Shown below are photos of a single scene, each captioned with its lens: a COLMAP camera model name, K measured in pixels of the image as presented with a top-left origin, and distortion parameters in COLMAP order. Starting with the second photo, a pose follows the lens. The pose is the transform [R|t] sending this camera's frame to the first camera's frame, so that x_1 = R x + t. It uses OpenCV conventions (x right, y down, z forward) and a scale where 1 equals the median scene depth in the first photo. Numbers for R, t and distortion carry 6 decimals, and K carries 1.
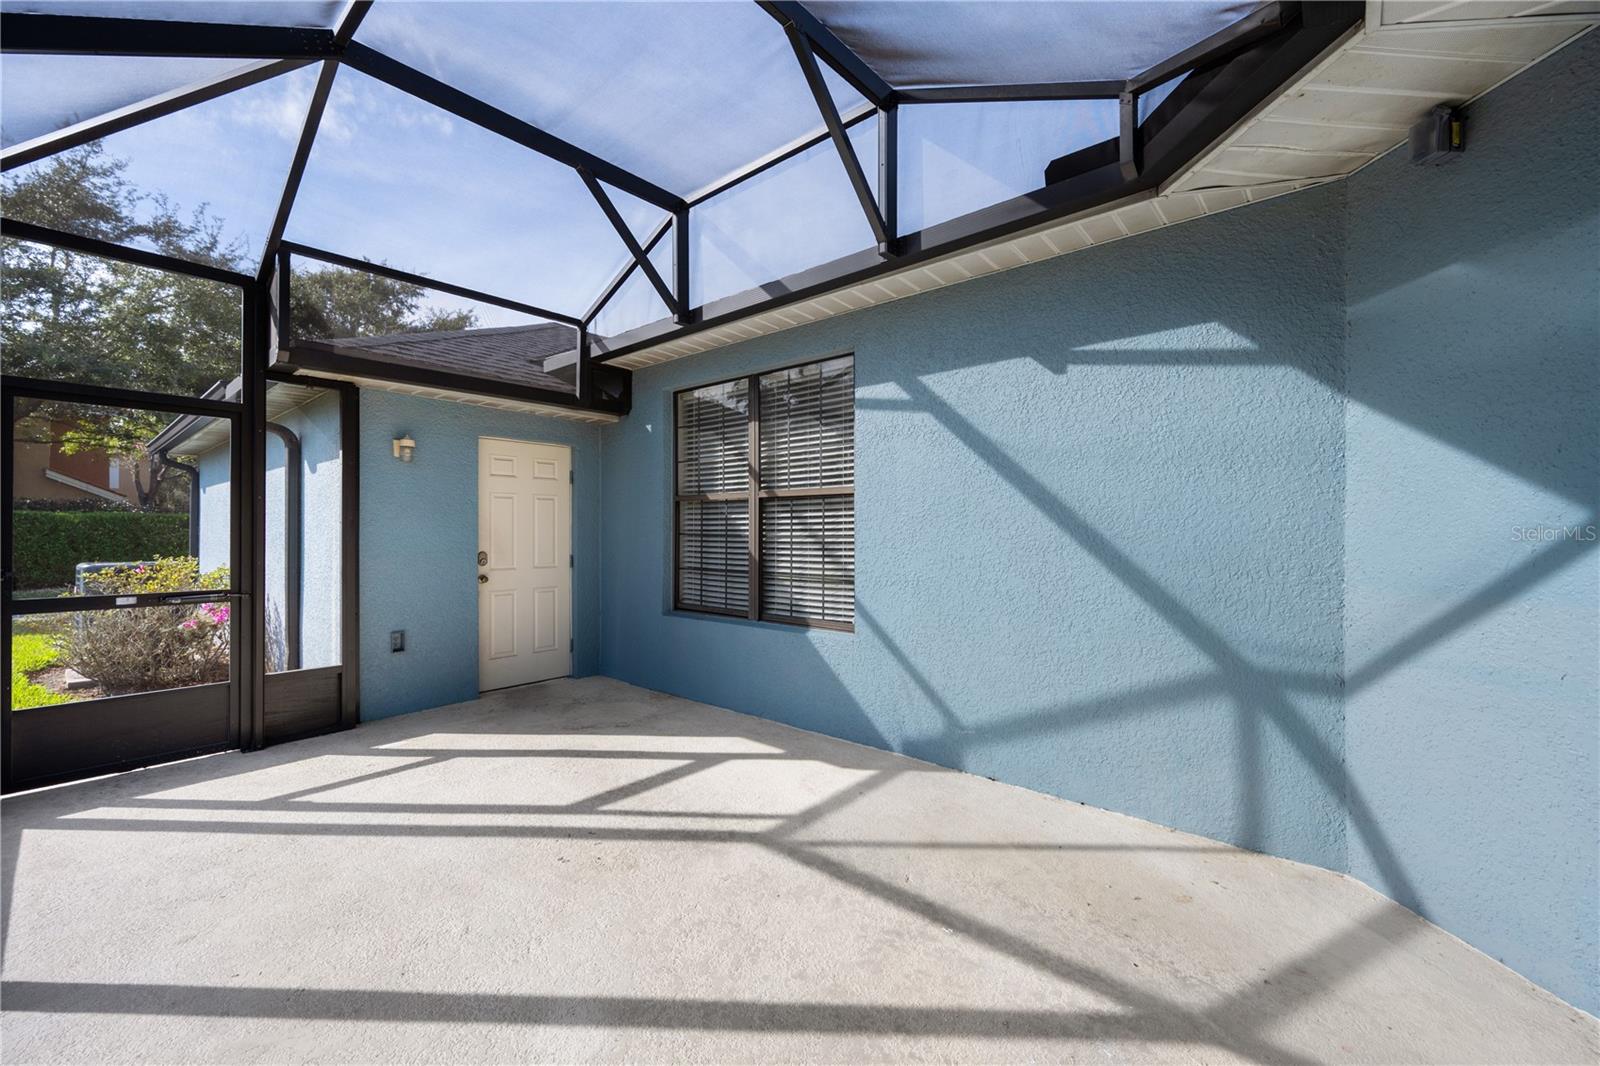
lens RADIAL K [[641.0, 0, 800.0], [0, 641.0, 533.0], [0, 0, 1]] dist [-0.001977, 0.000011]
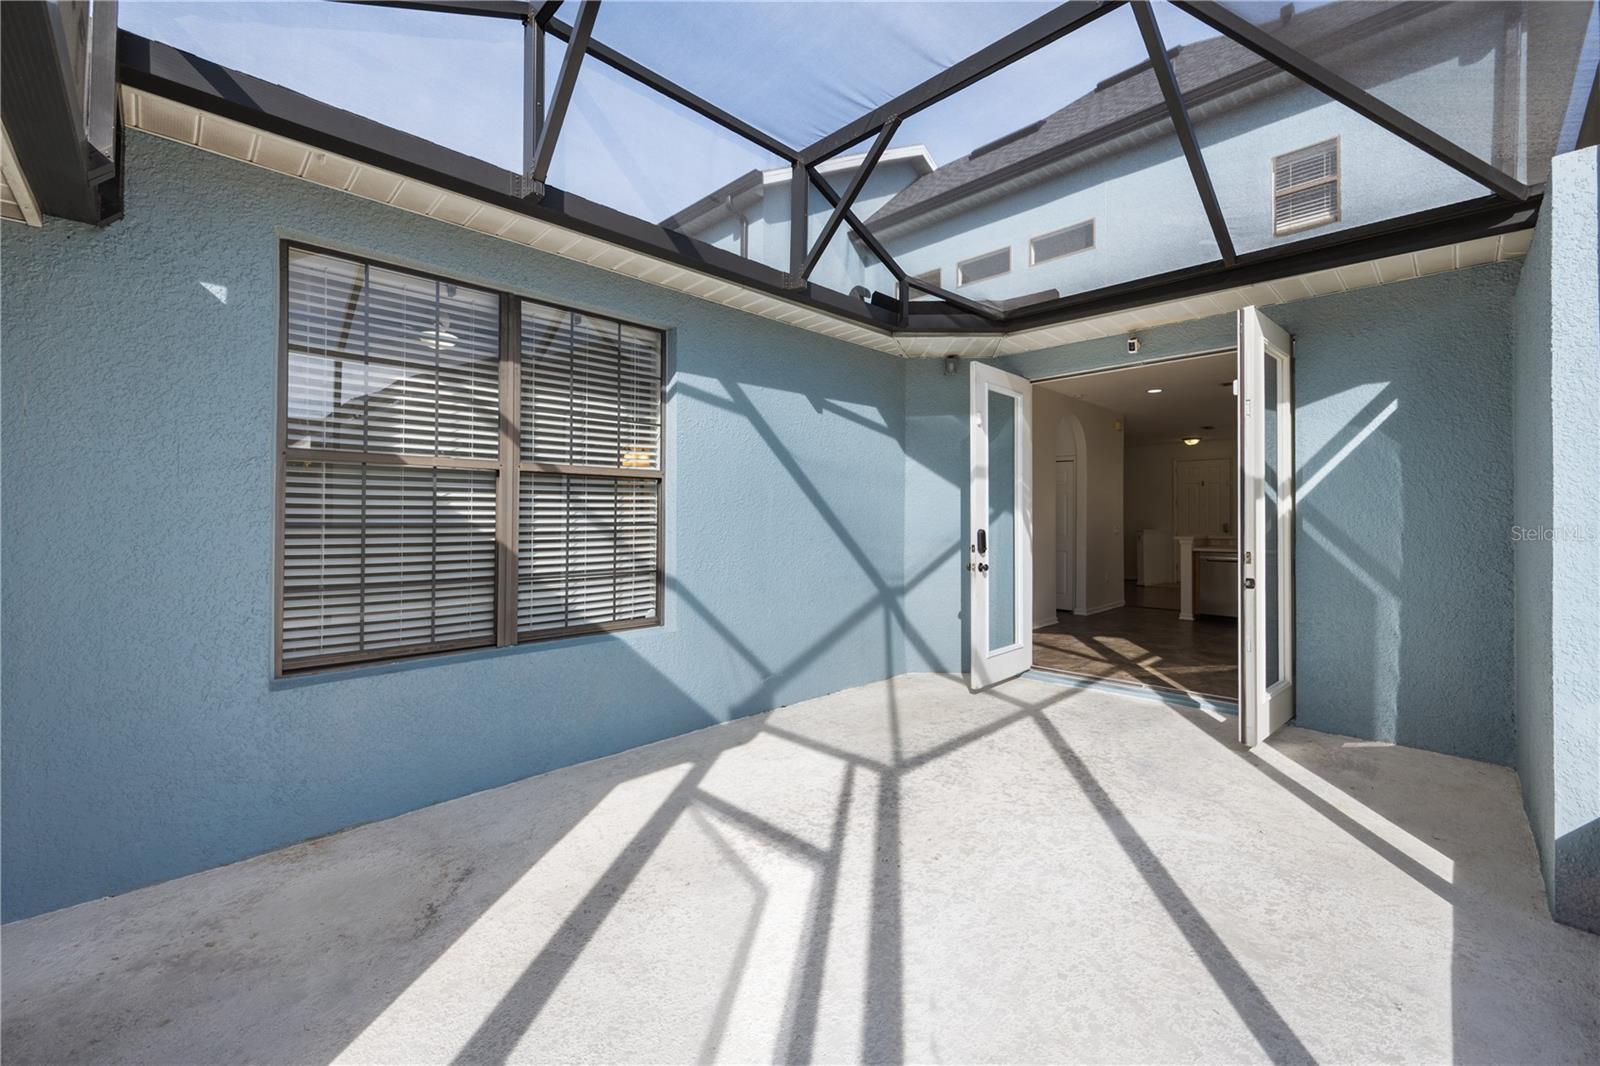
lens RADIAL K [[652.7, 0, 802.6], [0, 652.7, 517.7], [0, 0, 1]] dist [-0.001130, 0.000009]
pose [[0.075998, 0.003116, 0.997103, -0.905431], [0.002170, 0.999992, -0.003290, 0.000102], [-0.997106, 0.002413, 0.075990, 0.752930]]
